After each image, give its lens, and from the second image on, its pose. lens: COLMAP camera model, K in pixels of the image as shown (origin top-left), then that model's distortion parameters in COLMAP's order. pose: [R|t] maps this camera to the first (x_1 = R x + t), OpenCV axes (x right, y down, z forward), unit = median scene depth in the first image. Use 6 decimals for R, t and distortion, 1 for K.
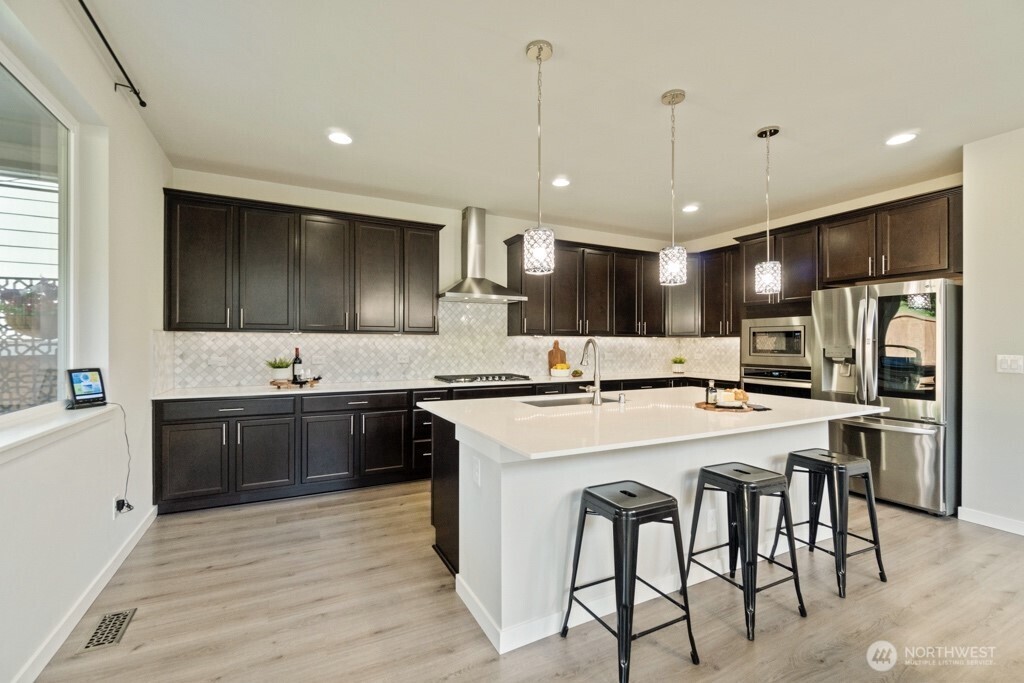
lens RADIAL K [[442.7, 0, 521.8], [0, 442.7, 343.8], [0, 0, 1]] dist [-0.003164, 0.000762]
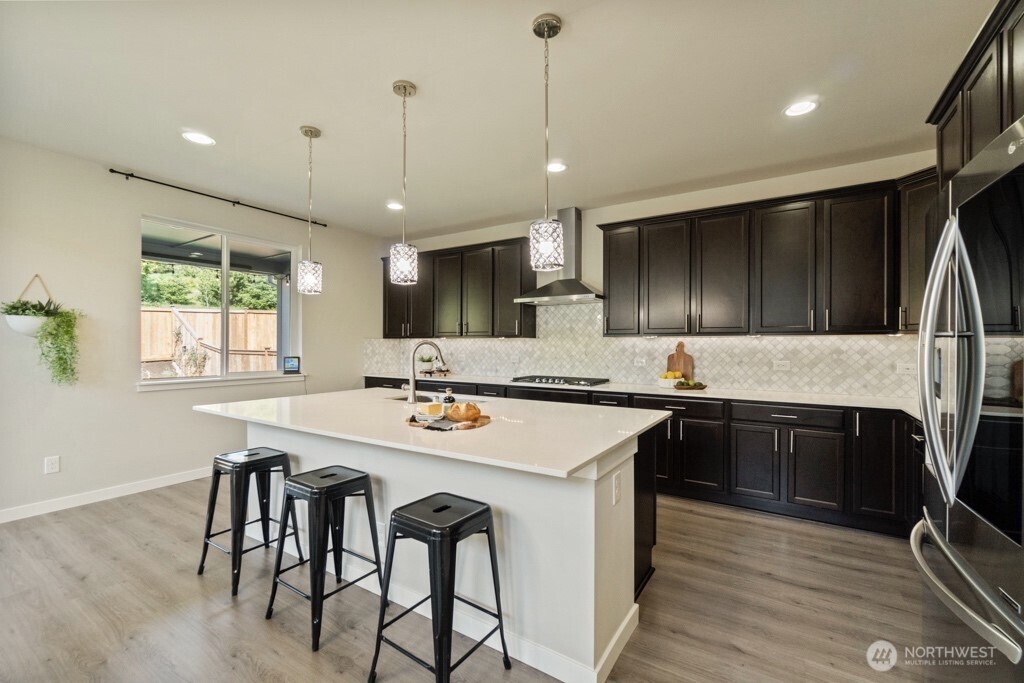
lens RADIAL K [[442.7, 0, 487.8], [0, 442.7, 345.5], [0, 0, 1]] dist [-0.003164, 0.000762]
pose [[0.482419, -0.000014, -0.875941, 0.768106], [-0.000631, 1.000000, -0.000363, -0.000721], [0.875941, 0.000728, 0.482418, 0.411909]]
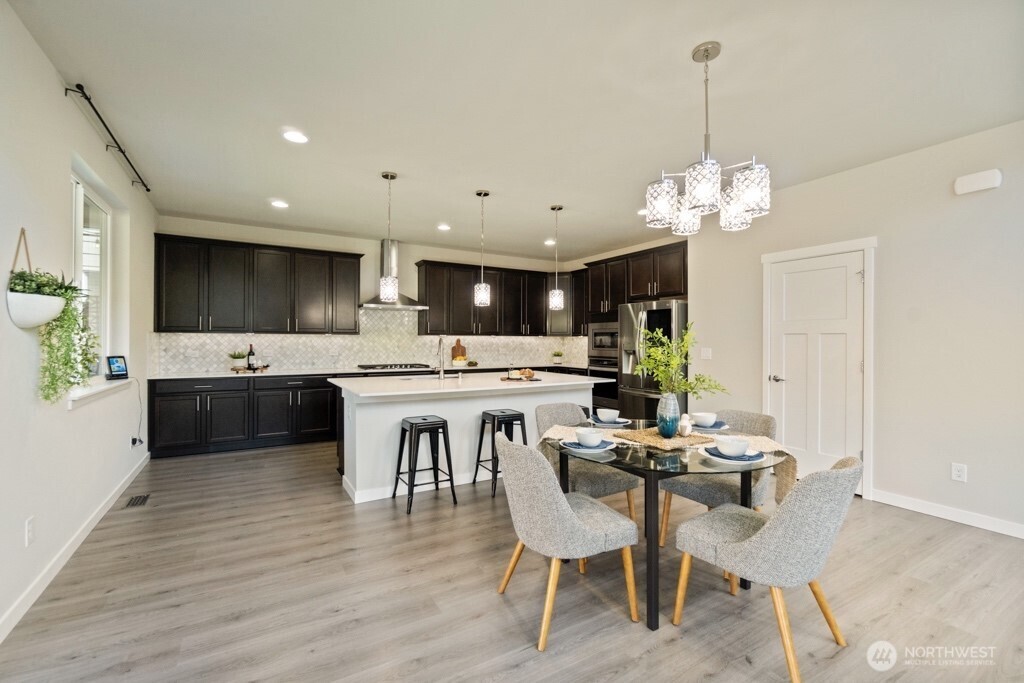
lens RADIAL K [[442.7, 0, 521.6], [0, 442.7, 339.1], [0, 0, 1]] dist [-0.003164, 0.000762]
pose [[0.997944, 0.000081, 0.064091, 0.231714], [0.000209, 0.999990, -0.004516, -0.000334], [-0.064090, 0.004521, 0.997934, -0.406776]]
